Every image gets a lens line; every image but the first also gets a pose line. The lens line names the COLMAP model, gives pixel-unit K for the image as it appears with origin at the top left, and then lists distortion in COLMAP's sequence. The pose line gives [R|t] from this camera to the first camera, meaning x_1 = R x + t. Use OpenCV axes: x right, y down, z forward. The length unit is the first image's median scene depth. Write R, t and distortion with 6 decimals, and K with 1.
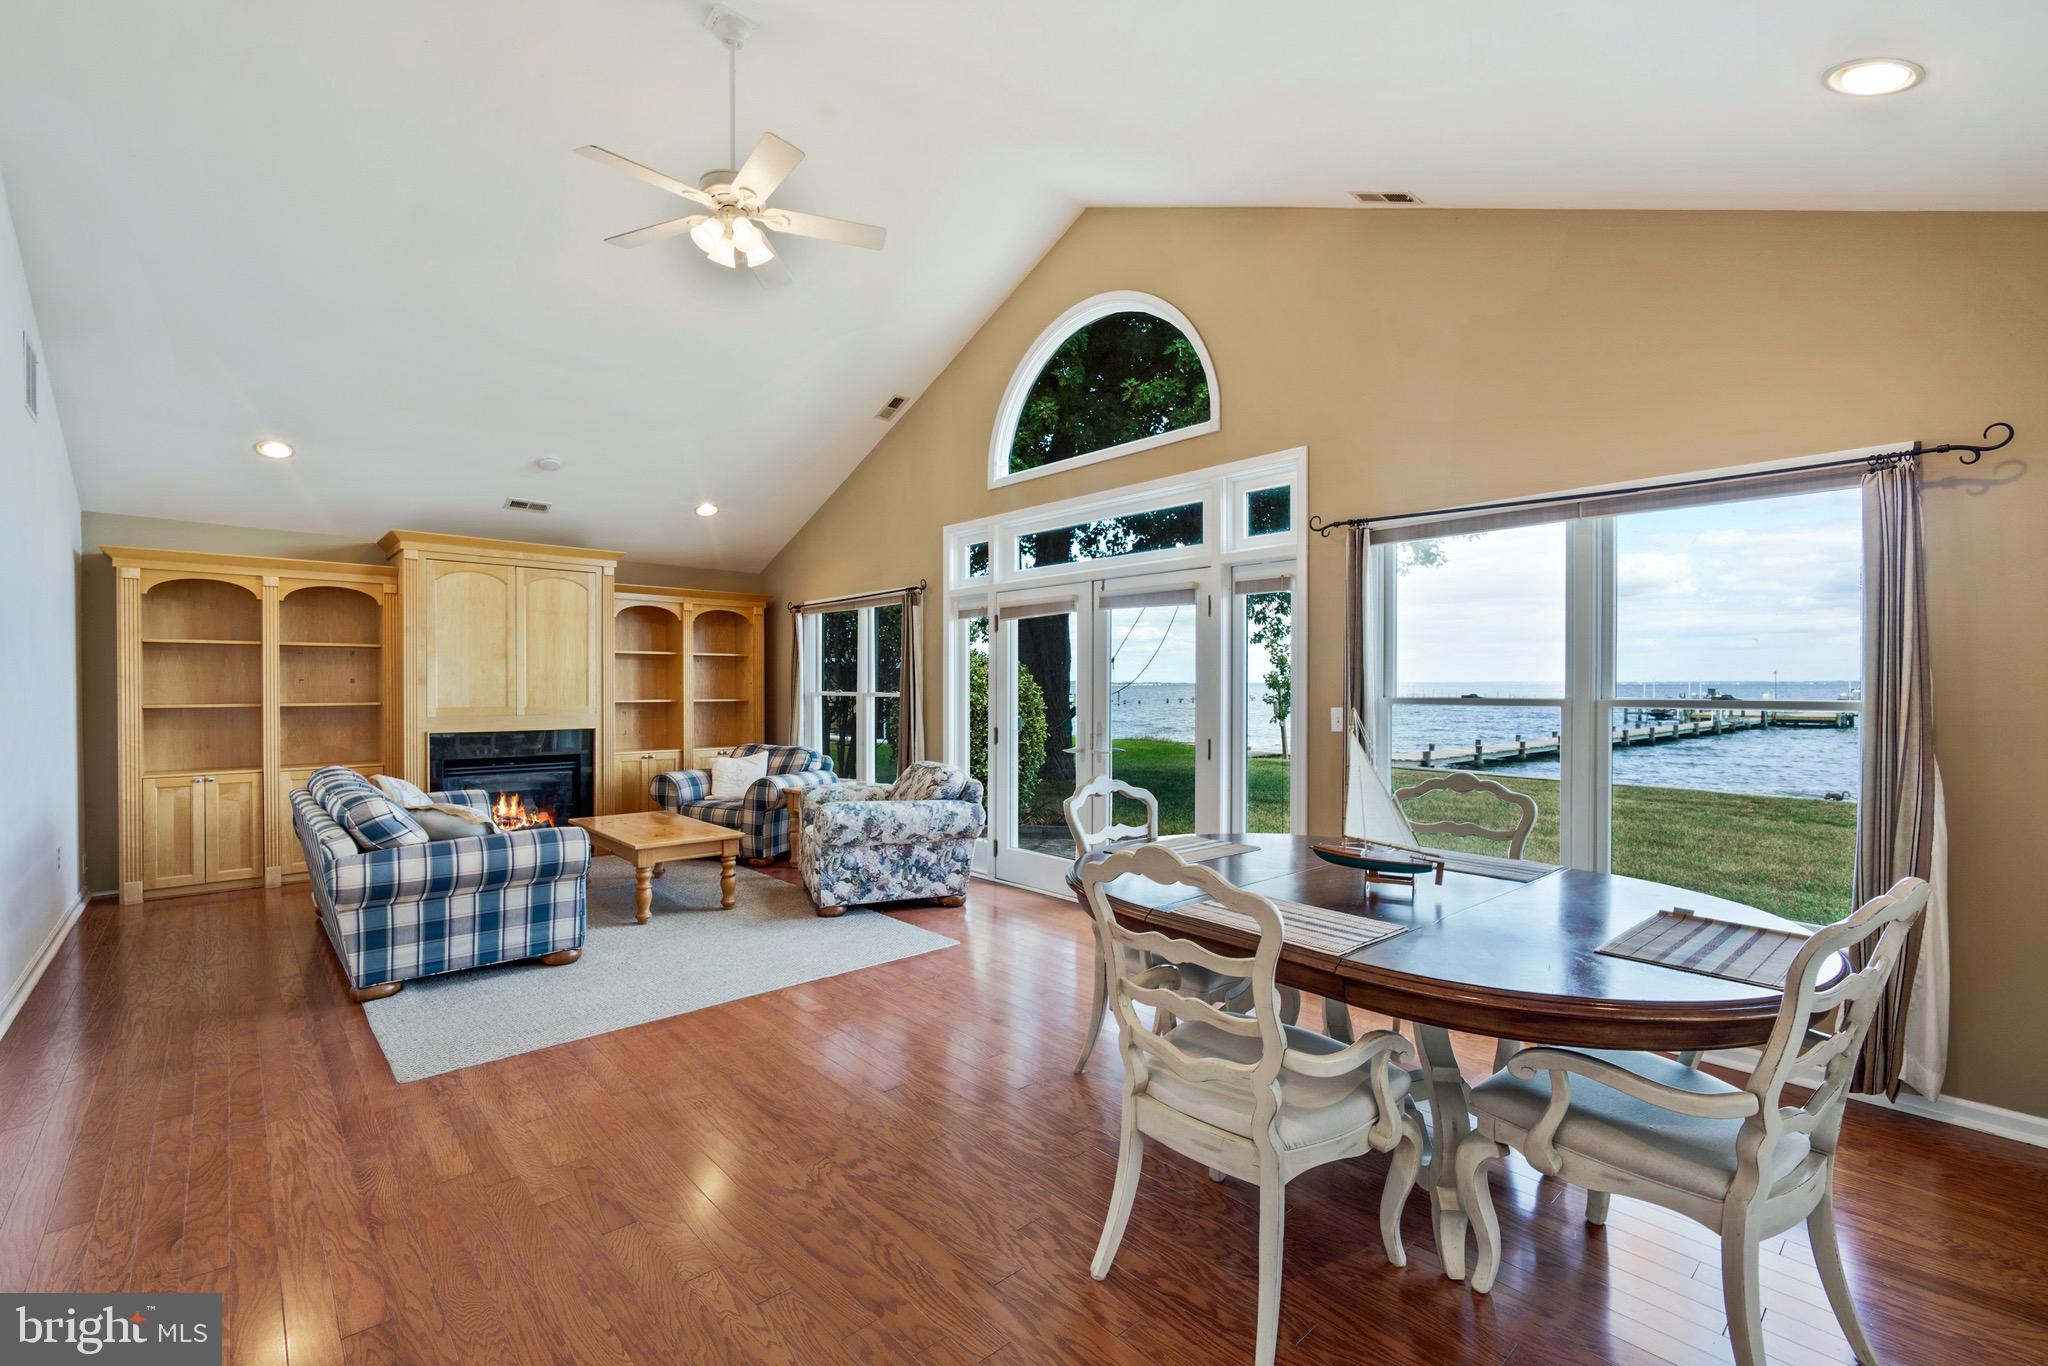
lens RADIAL K [[887.8, 0, 1013.5], [0, 887.8, 670.3], [0, 0, 1]] dist [-0.004716, -0.000533]
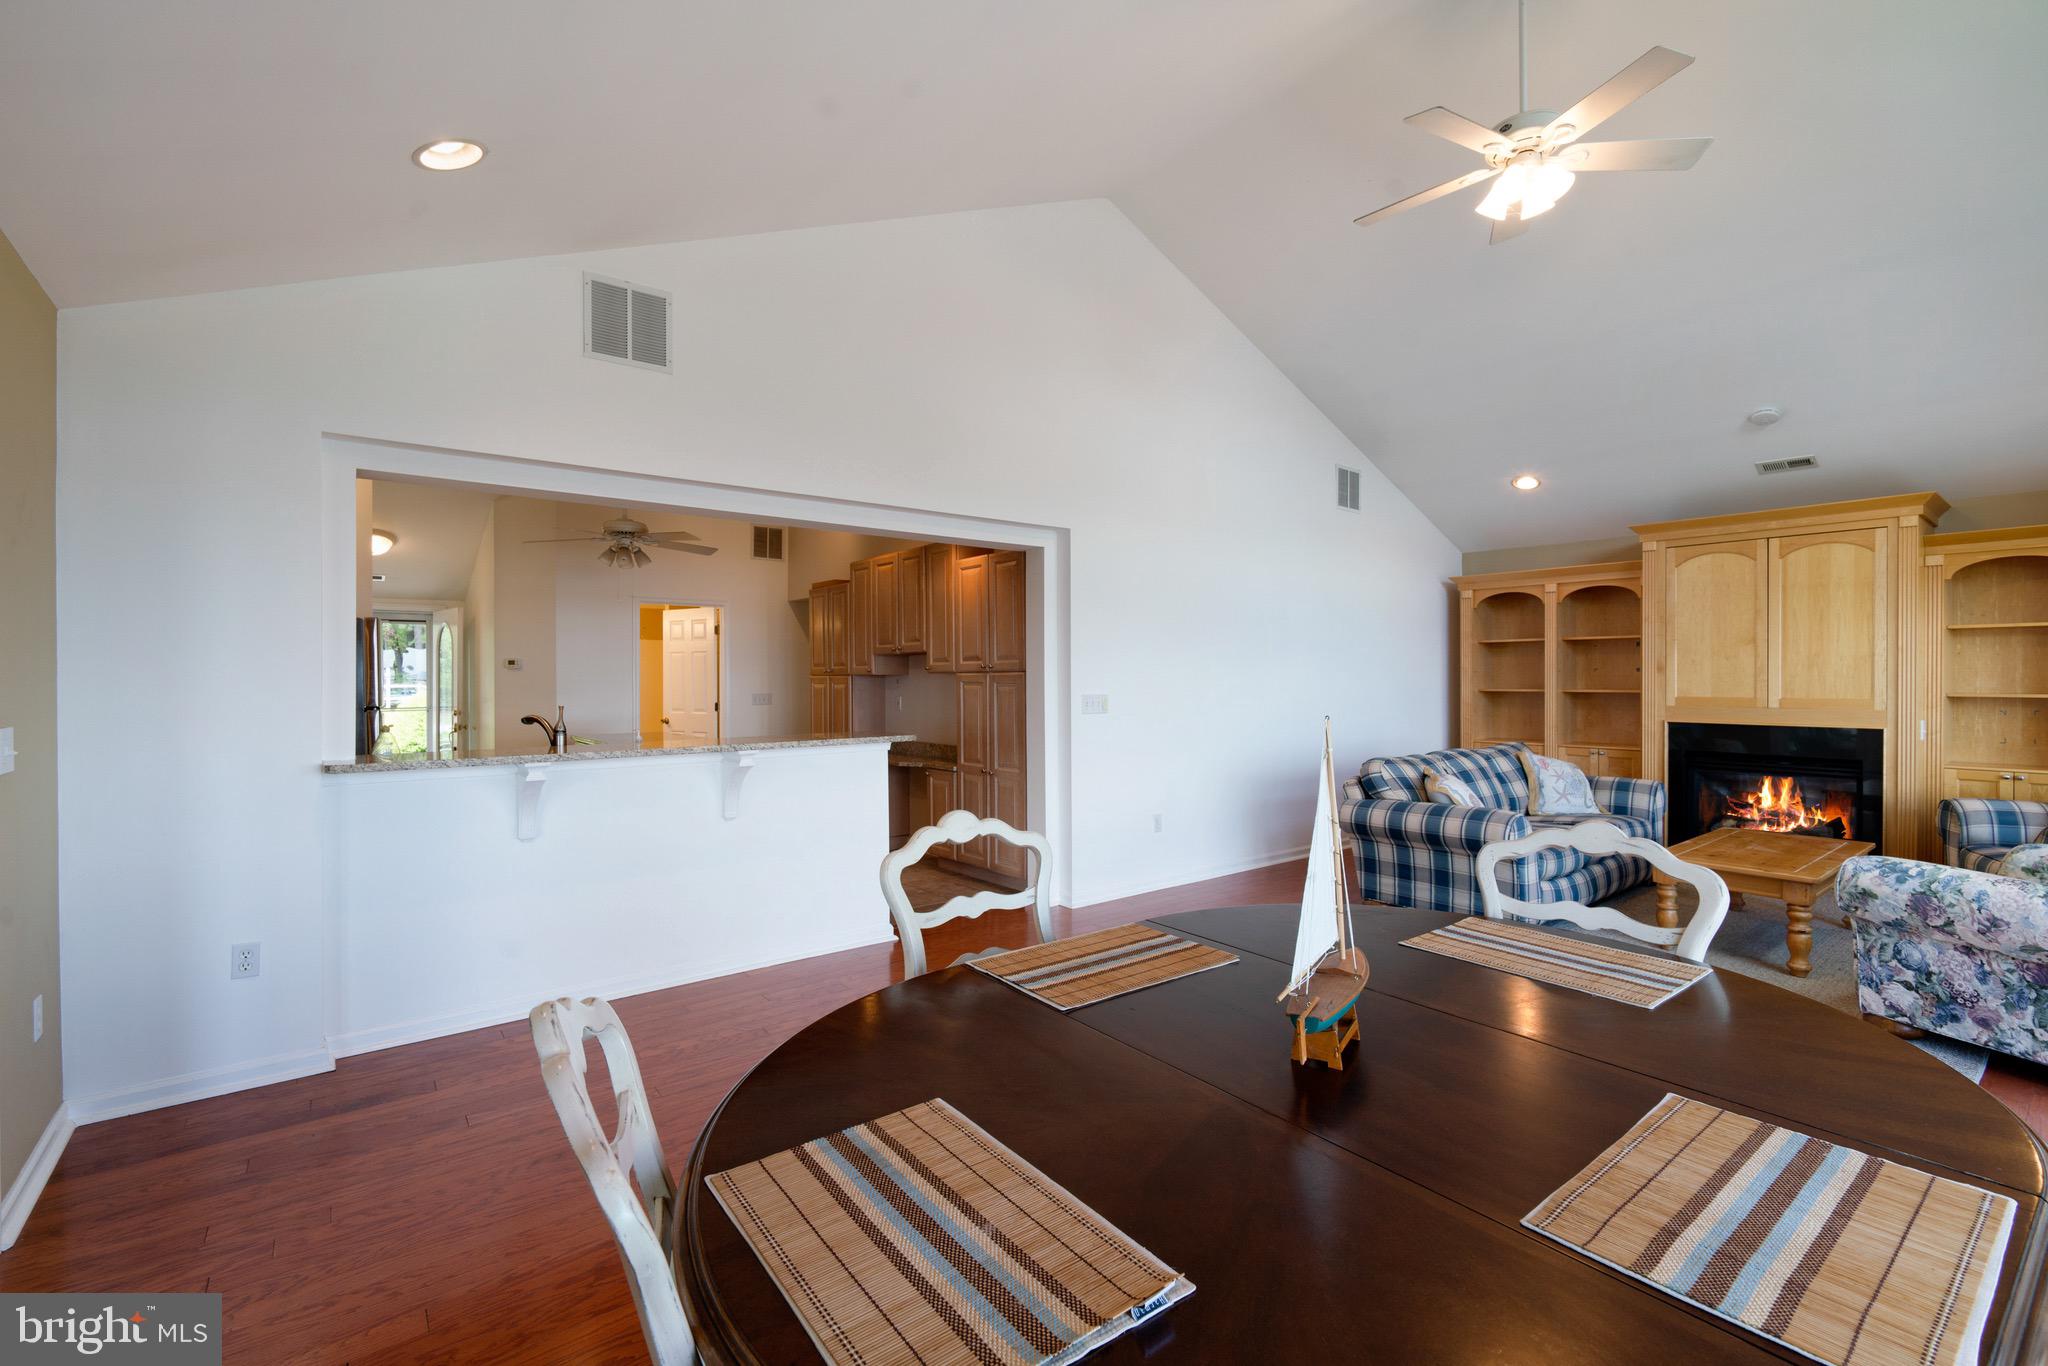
lens RADIAL K [[887.8, 0, 1013.5], [0, 887.8, 670.3], [0, 0, 1]] dist [-0.004716, -0.000533]
pose [[-0.073754, -0.003238, -0.997271, 0.419468], [0.016316, 0.999857, -0.004453, 0.005562], [0.997143, -0.016600, -0.073691, 0.364146]]
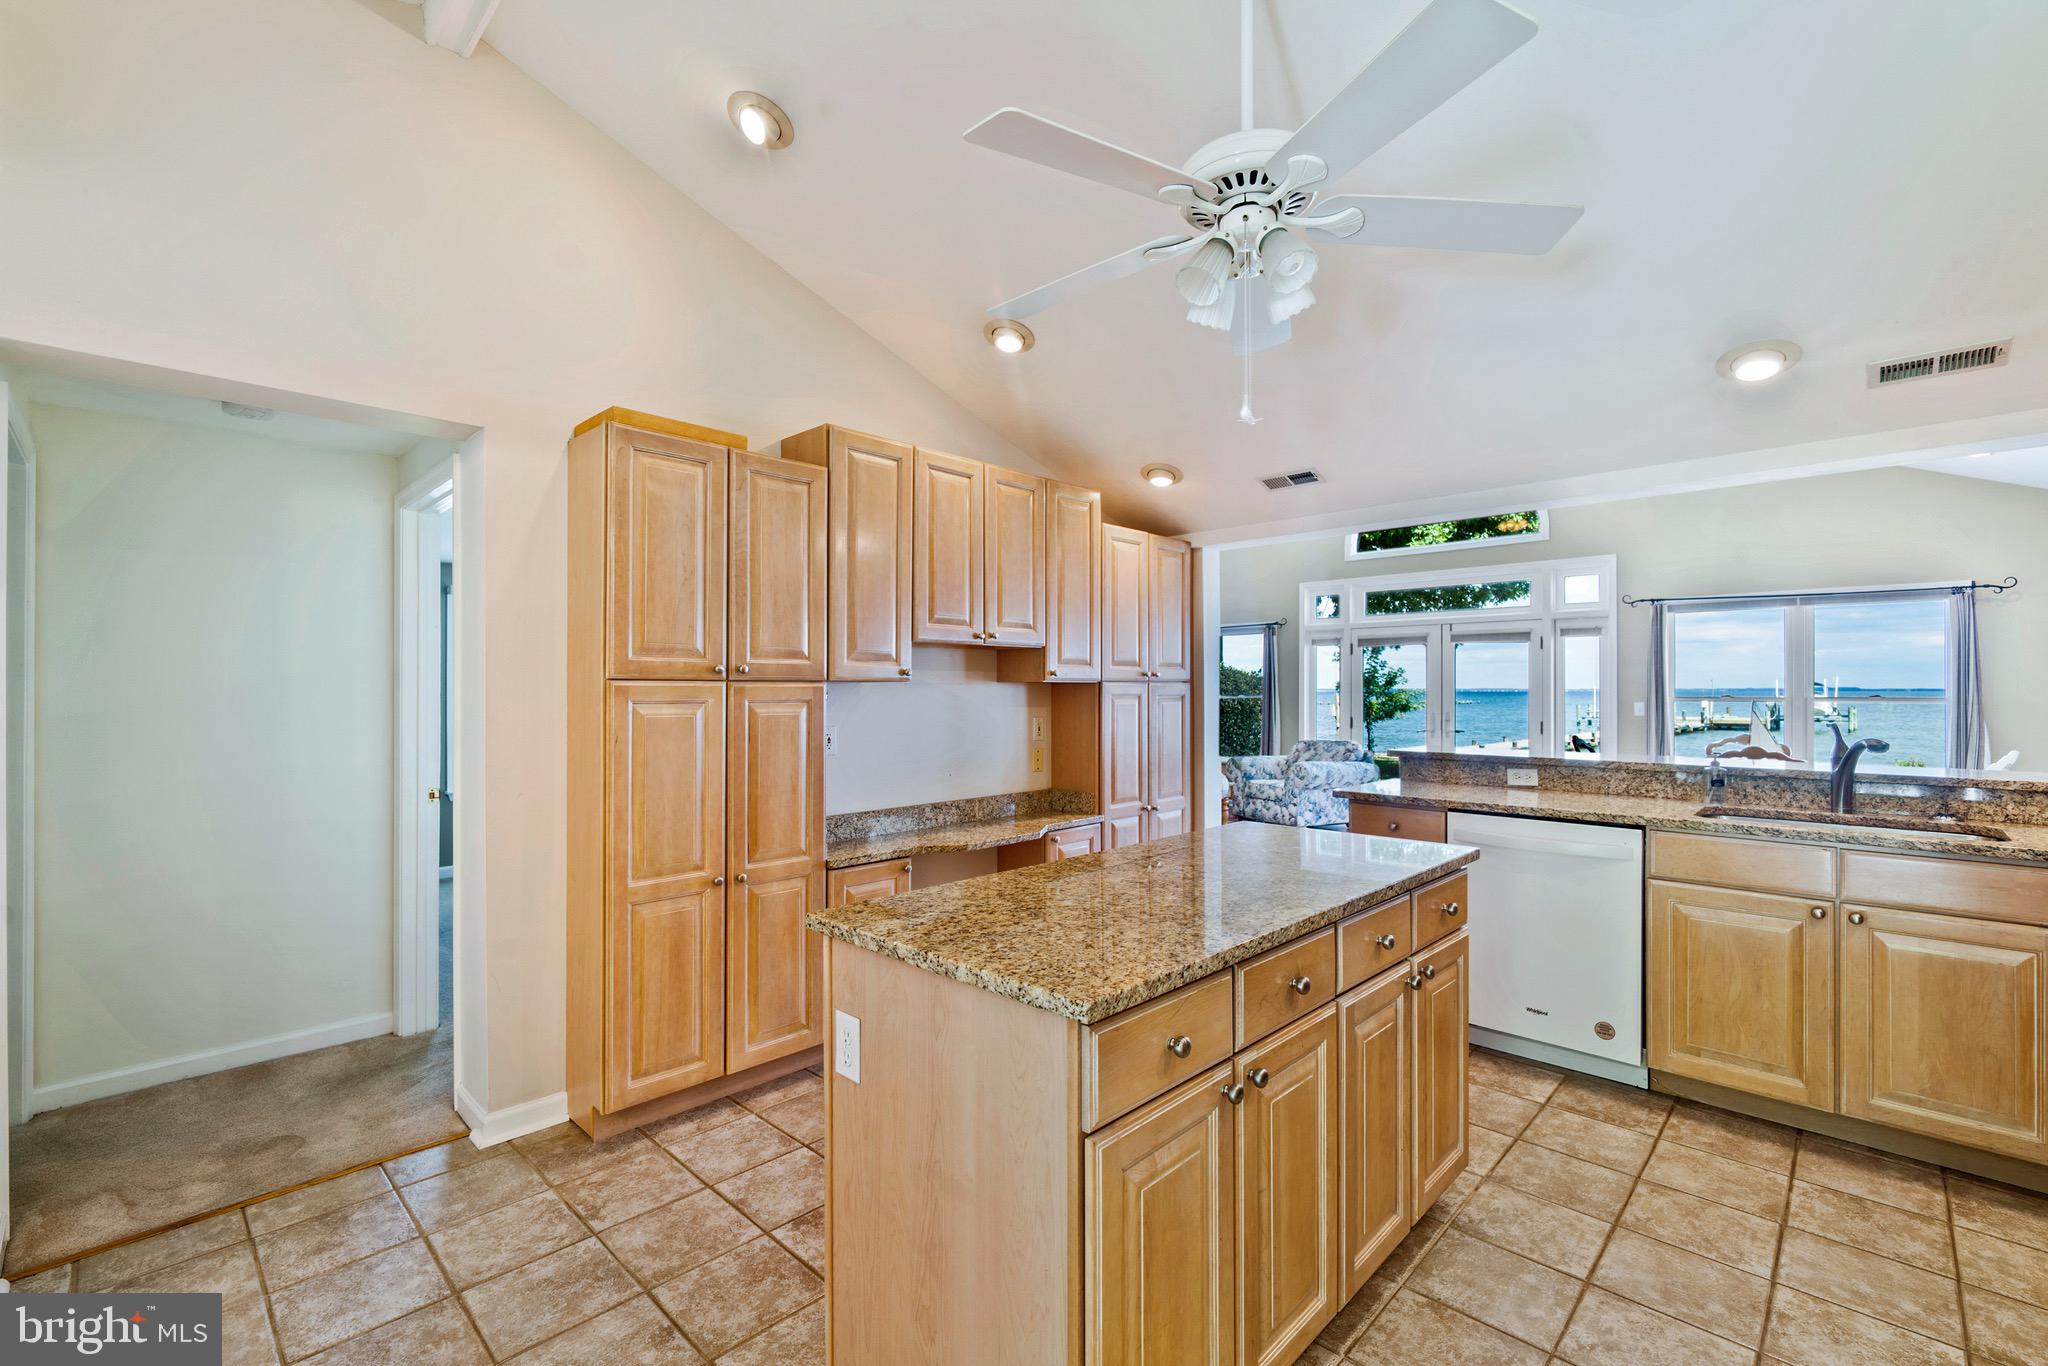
lens RADIAL K [[898.5, 0, 1024.0], [0, 898.5, 683.0], [0, 0, 1]] dist [-0.000749, 0.000363]
pose [[0.997036, 0.003987, 0.076834, -0.722788], [-0.004279, 0.999984, 0.003629, 0.001447], [-0.076818, -0.003947, 0.997037, -0.508189]]
